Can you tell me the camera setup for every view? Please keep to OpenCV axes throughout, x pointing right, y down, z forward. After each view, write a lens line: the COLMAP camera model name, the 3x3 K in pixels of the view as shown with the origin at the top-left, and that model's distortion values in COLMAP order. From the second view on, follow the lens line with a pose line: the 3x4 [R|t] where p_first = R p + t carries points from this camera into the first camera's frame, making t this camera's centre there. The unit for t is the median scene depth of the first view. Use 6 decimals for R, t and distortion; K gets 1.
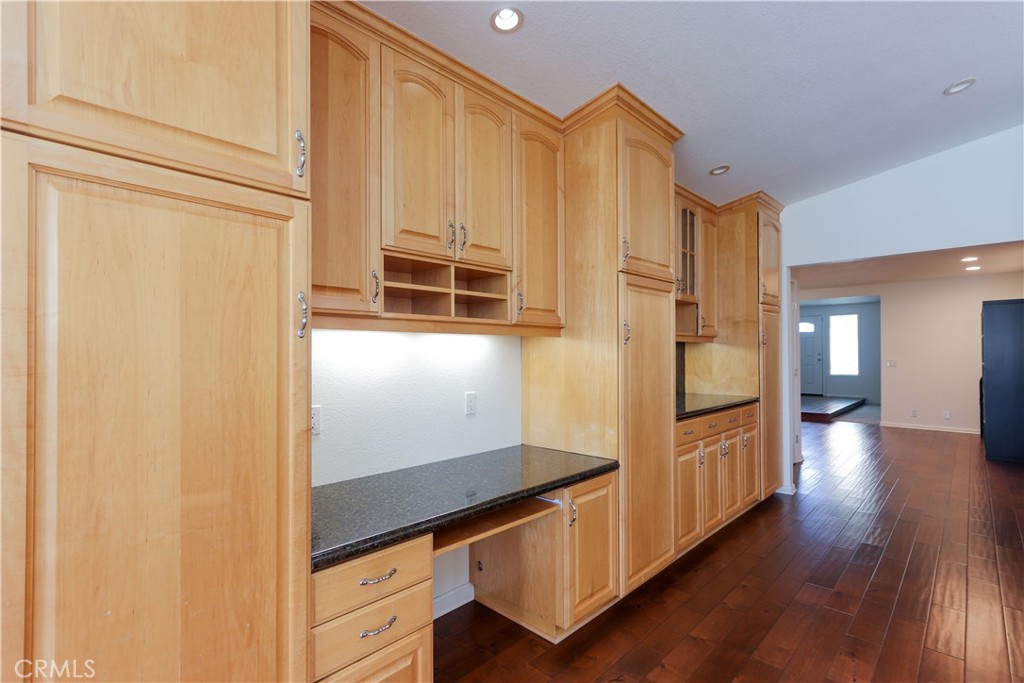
lens RADIAL K [[476.0, 0, 514.9], [0, 476.0, 347.3], [0, 0, 1]] dist [0.001108, 0.000999]
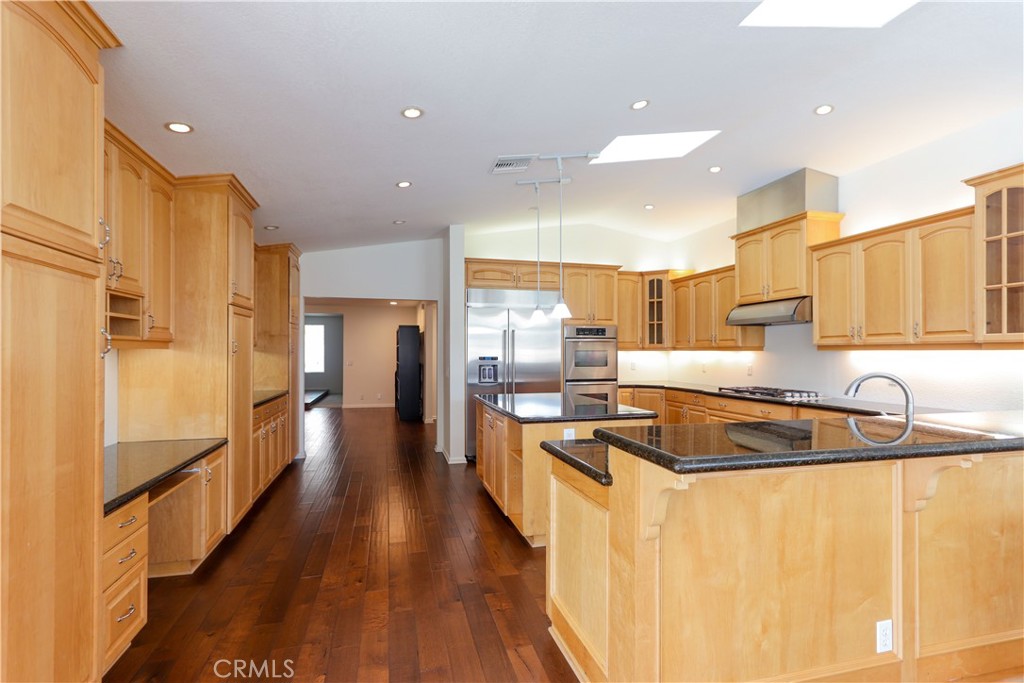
lens RADIAL K [[476.0, 0, 510.7], [0, 476.0, 347.2], [0, 0, 1]] dist [0.001108, 0.000999]
pose [[0.516316, 0.010881, 0.856329, -0.540829], [-0.010957, 0.999921, -0.006099, -0.030385], [-0.856328, -0.006234, 0.516394, -0.432655]]
